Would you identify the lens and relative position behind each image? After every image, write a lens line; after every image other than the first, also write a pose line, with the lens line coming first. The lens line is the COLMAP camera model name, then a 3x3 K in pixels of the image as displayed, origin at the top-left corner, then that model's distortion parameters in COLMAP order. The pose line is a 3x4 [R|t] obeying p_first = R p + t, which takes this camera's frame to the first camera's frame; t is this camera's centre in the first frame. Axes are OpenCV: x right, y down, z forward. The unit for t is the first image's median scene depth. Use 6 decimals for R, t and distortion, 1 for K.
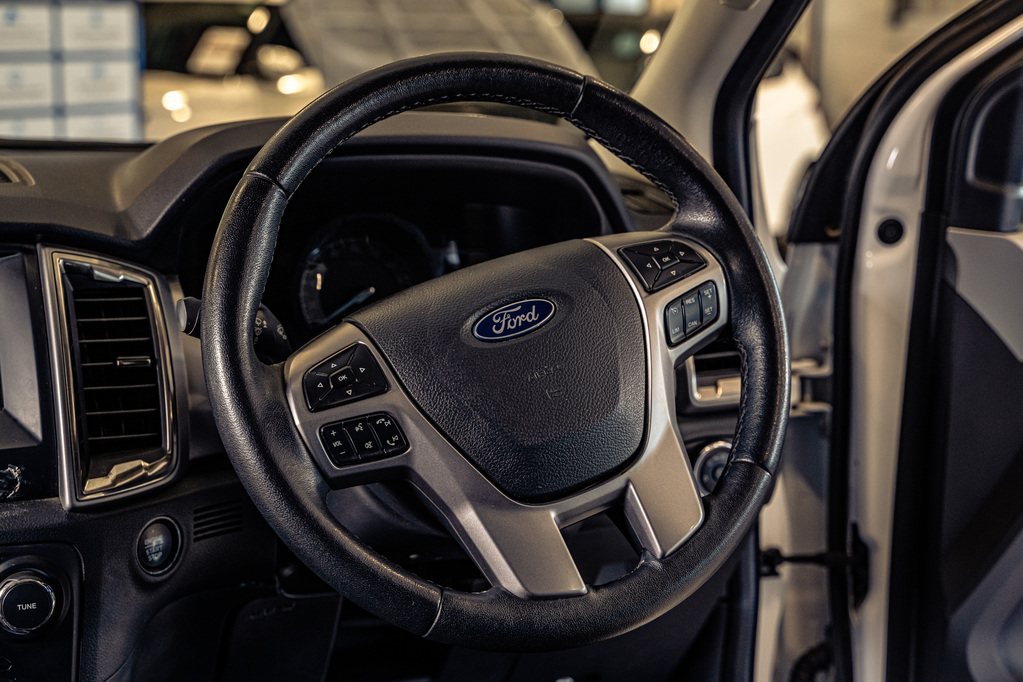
lens RADIAL K [[1679.3, 0, 506.5], [0, 1679.3, 341.4], [0, 0, 1]] dist [-0.034345, 0.000000]
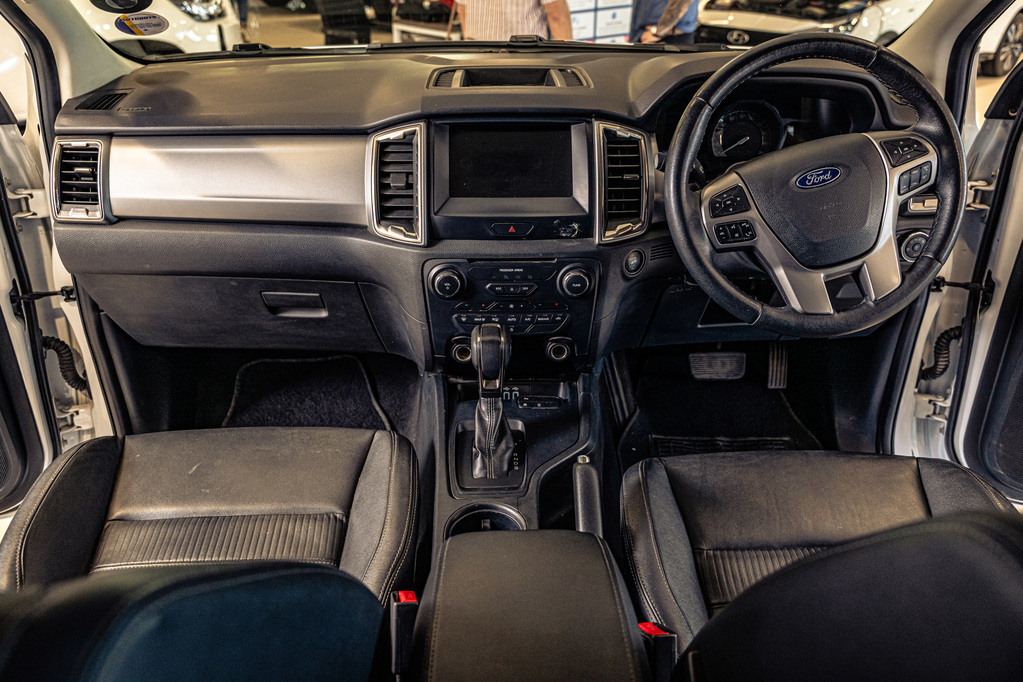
lens RADIAL K [[803.6, 0, 516.5], [0, 803.6, 345.1], [0, 0, 1]] dist [0.002498, -0.010327]
pose [[0.939757, 0.148259, -0.308020, -0.008654], [-0.052246, 0.952761, 0.299193, -0.088225], [0.337828, -0.265076, 0.903110, -0.054598]]
